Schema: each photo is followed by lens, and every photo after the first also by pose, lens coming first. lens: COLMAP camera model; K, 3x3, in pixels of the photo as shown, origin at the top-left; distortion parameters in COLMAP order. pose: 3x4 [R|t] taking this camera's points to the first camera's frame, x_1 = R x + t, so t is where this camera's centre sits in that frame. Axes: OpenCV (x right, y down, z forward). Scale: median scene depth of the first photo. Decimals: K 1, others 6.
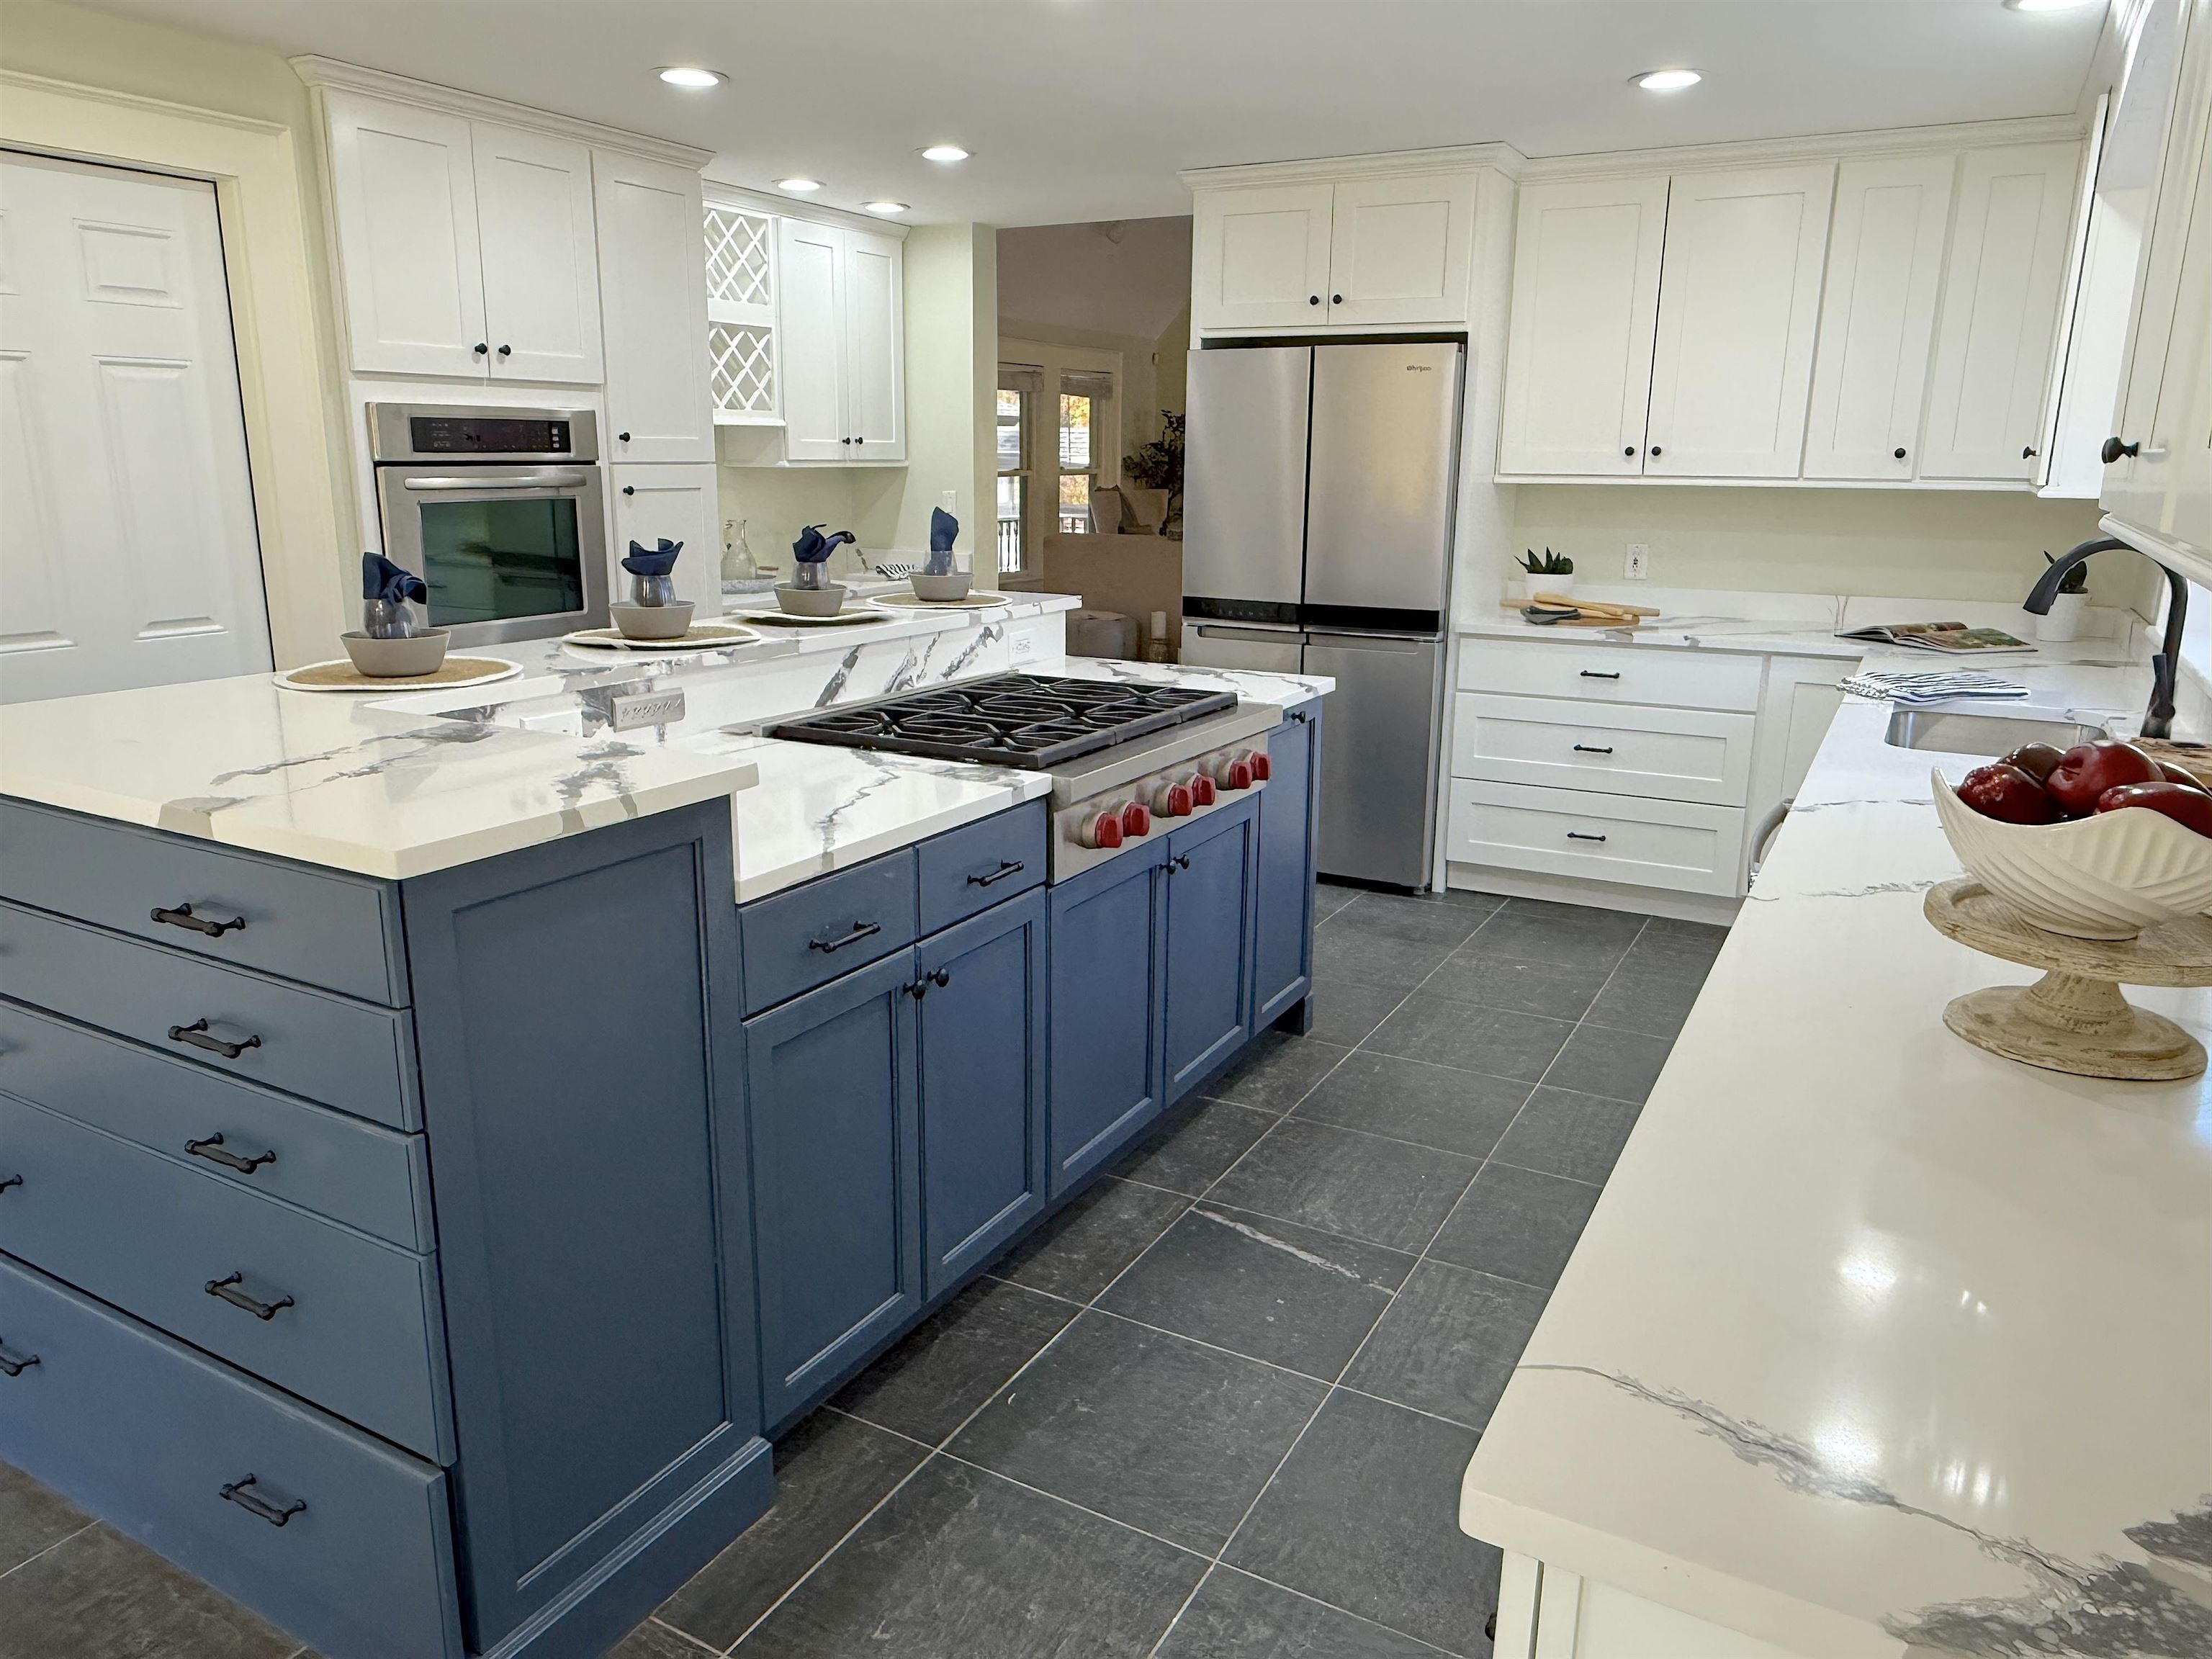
lens RADIAL K [[1506.9, 0, 1099.8], [0, 1506.9, 811.7], [0, 0, 1]] dist [-0.000367, -0.000750]
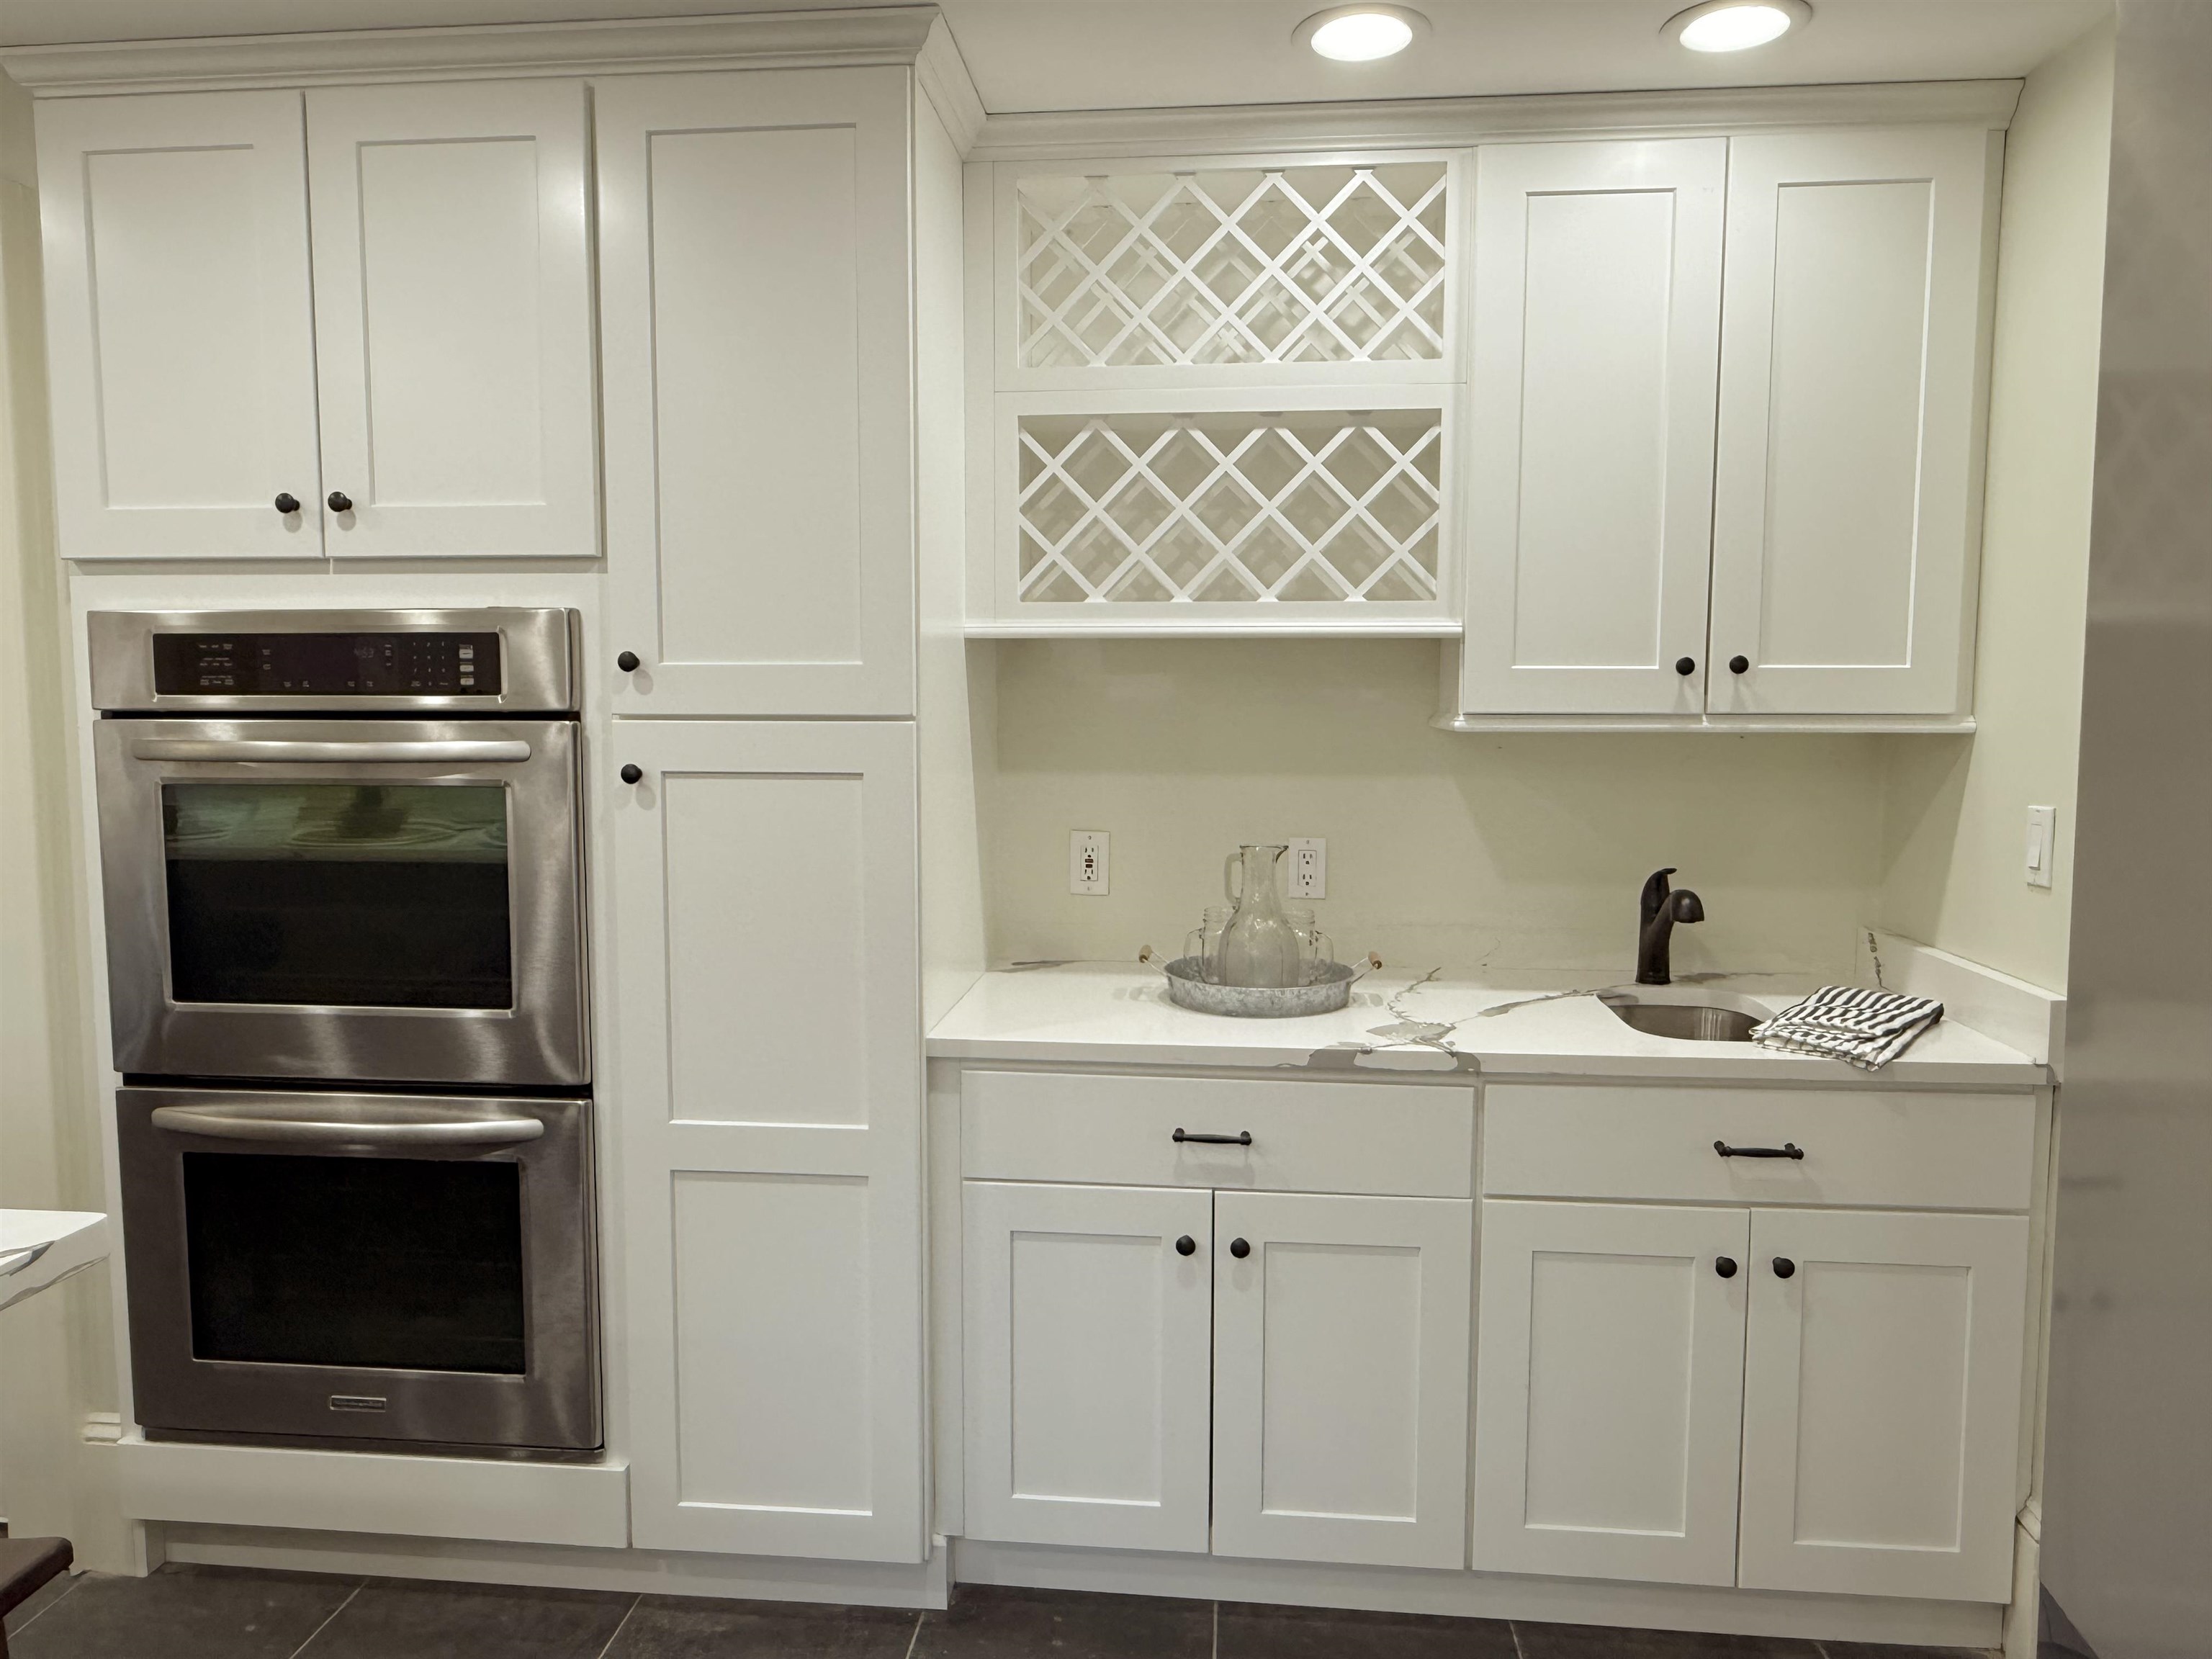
lens RADIAL K [[1506.9, 0, 1101.7], [0, 1506.9, 837.7], [0, 0, 1]] dist [-0.000367, -0.000750]
pose [[0.396373, 0.074634, -0.915051, 0.193405], [-0.213602, 0.976836, -0.012853, -0.242507], [0.892895, 0.200552, 0.403134, 1.047316]]
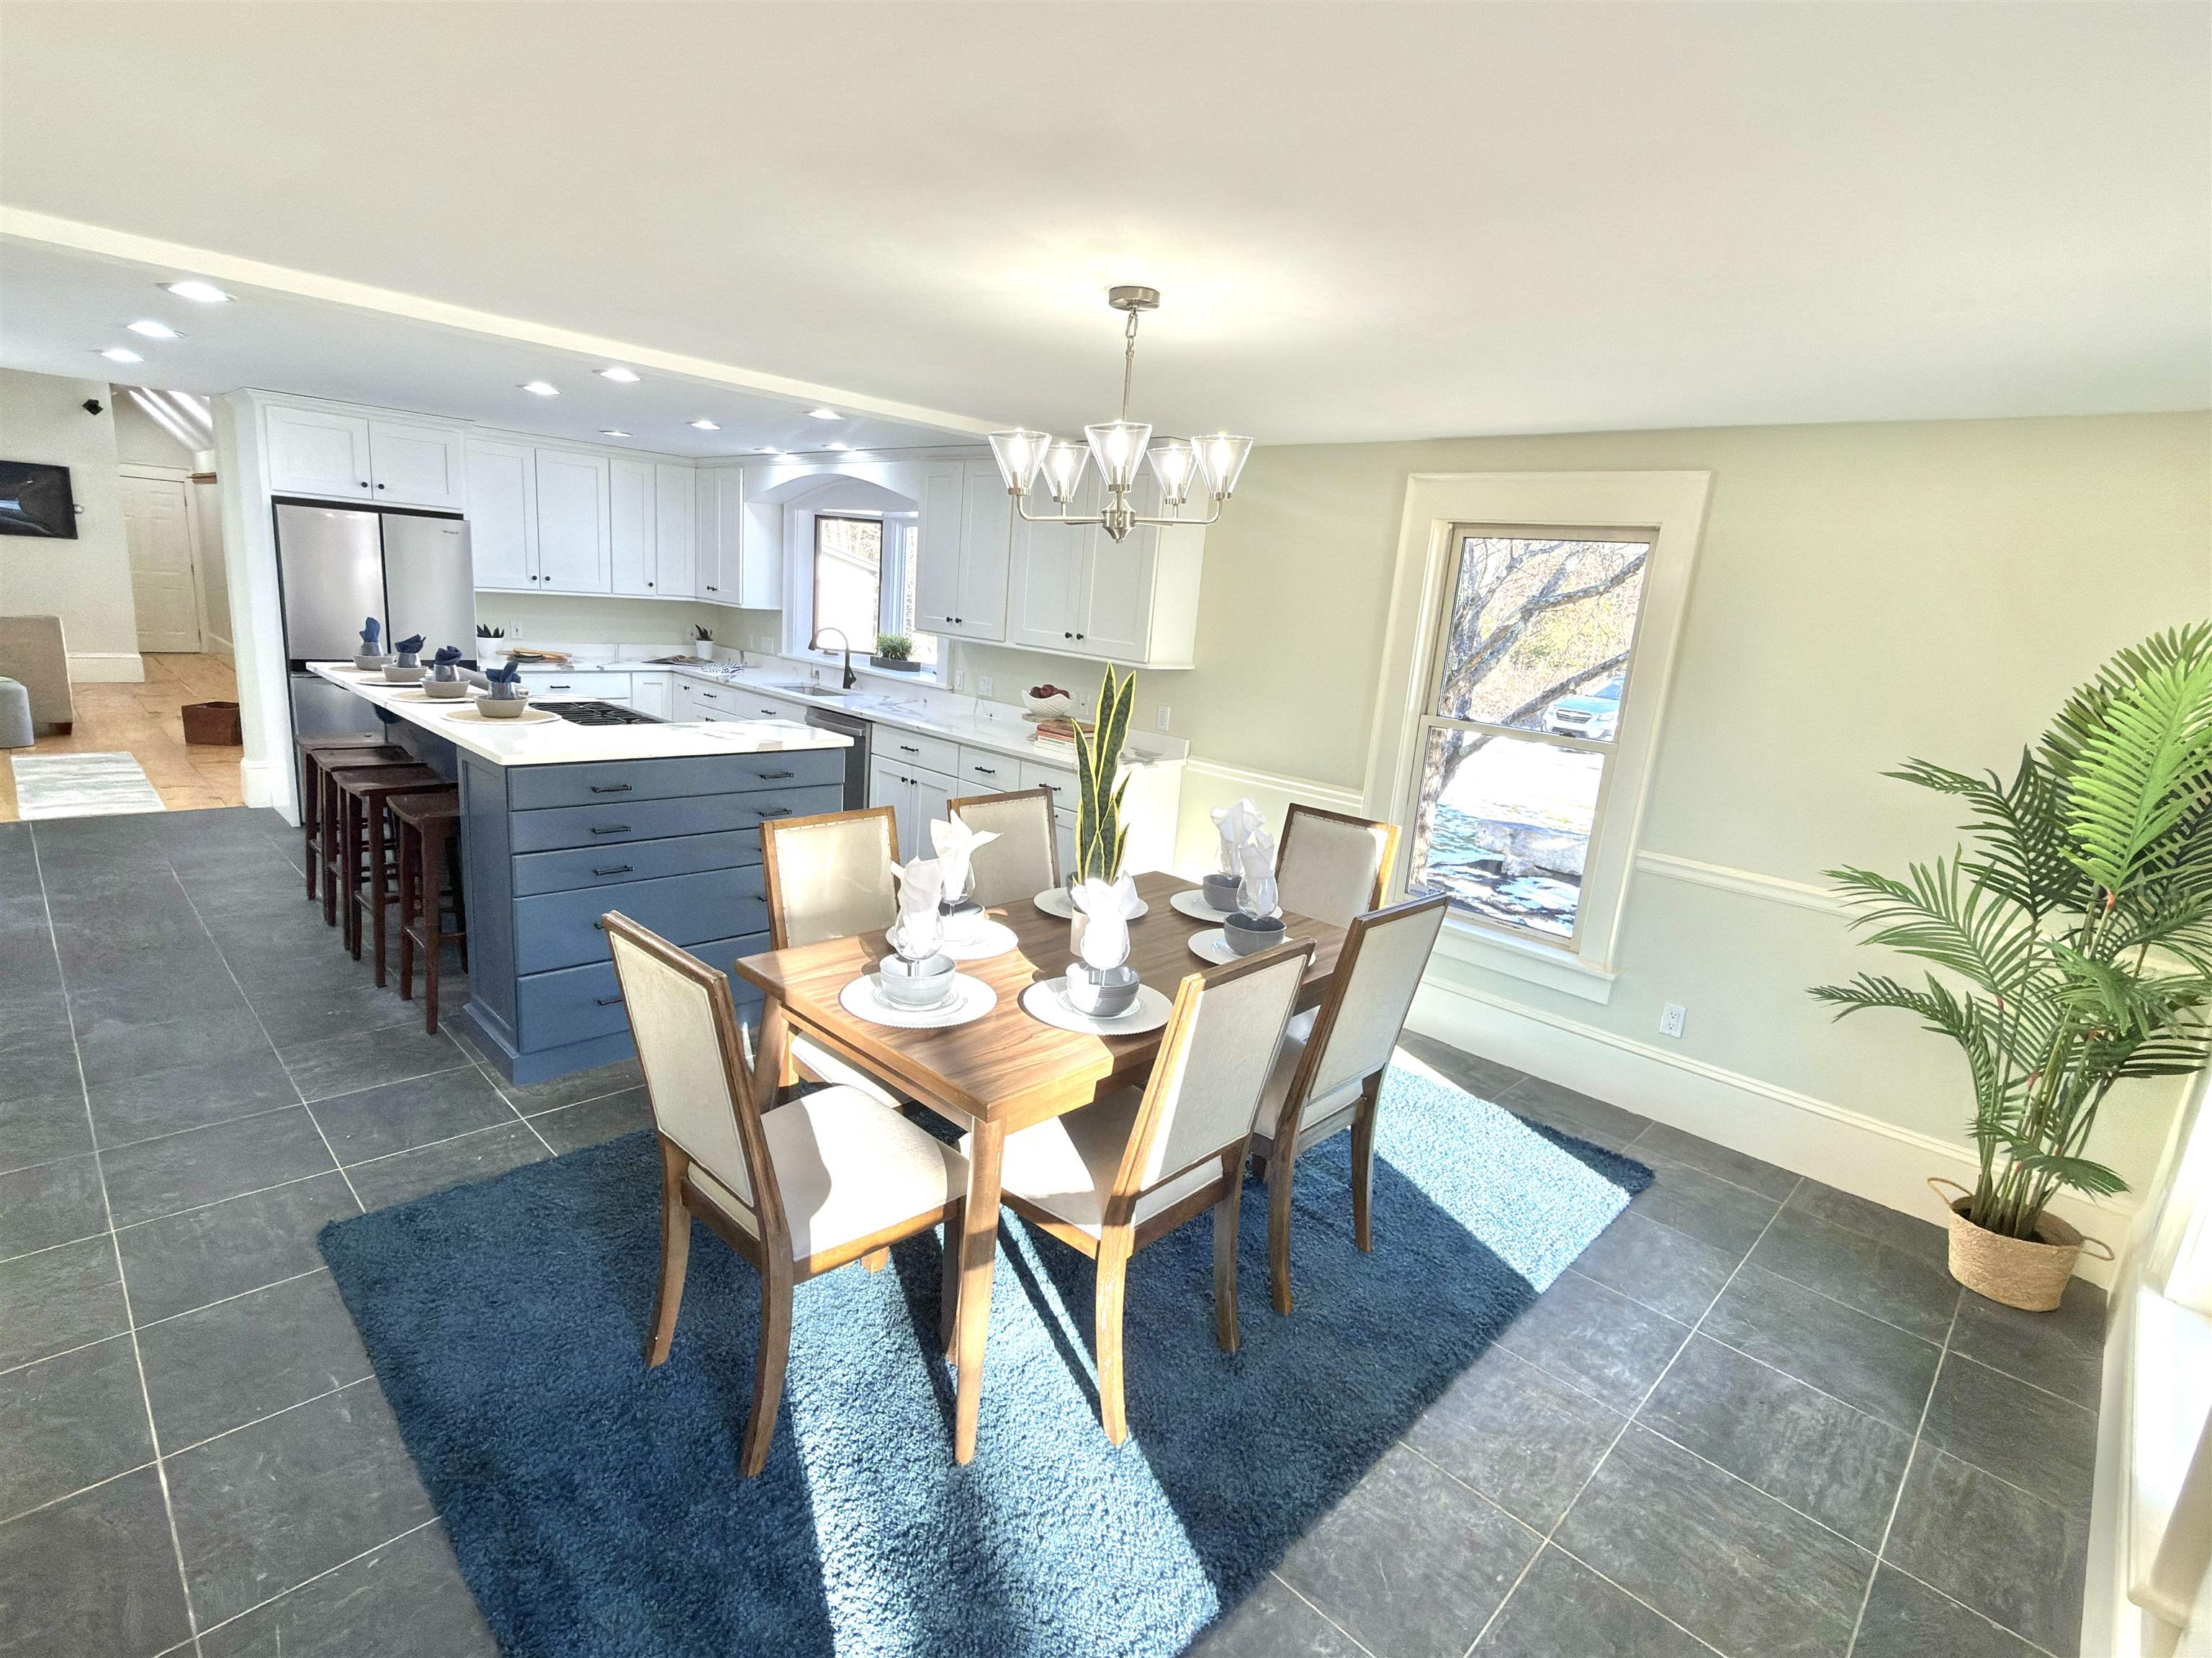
lens RADIAL K [[1073.3, 0, 1094.2], [0, 1073.3, 829.7], [0, 0, 1]] dist [-0.006365, 0.000045]
pose [[0.271330, -0.200787, 0.941310, -1.001037], [0.147171, 0.975153, 0.165584, -0.038882], [-0.951168, 0.093606, 0.294138, -0.136652]]
